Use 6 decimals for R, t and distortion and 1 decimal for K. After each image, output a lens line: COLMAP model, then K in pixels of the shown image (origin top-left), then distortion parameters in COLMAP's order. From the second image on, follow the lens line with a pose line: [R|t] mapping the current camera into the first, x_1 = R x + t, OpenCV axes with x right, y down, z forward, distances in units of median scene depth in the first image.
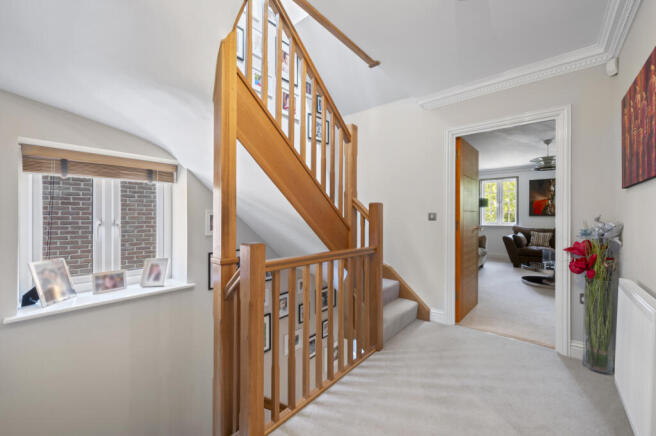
lens RADIAL K [[261.6, 0, 328.0], [0, 261.6, 218.0], [0, 0, 1]] dist [-0.001416, -0.000115]
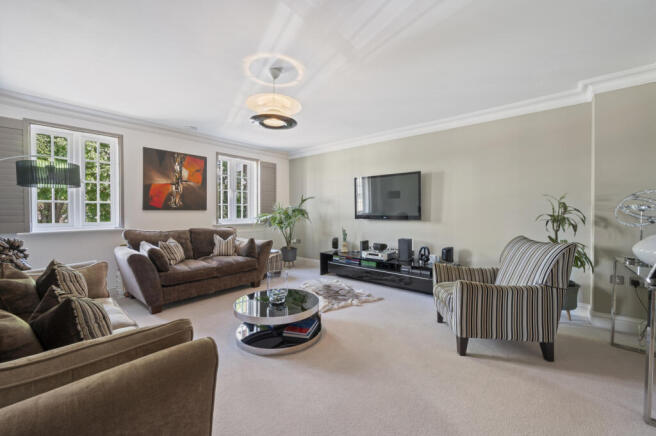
lens RADIAL K [[261.6, 0, 328.0], [0, 261.6, 218.0], [0, 0, 1]] dist [-0.001416, -0.000115]
pose [[-0.001808, -0.018822, 0.999821, 0.205201], [0.003655, 0.999816, 0.018828, 0.000195], [-0.999992, 0.003688, -0.001739, 0.616605]]
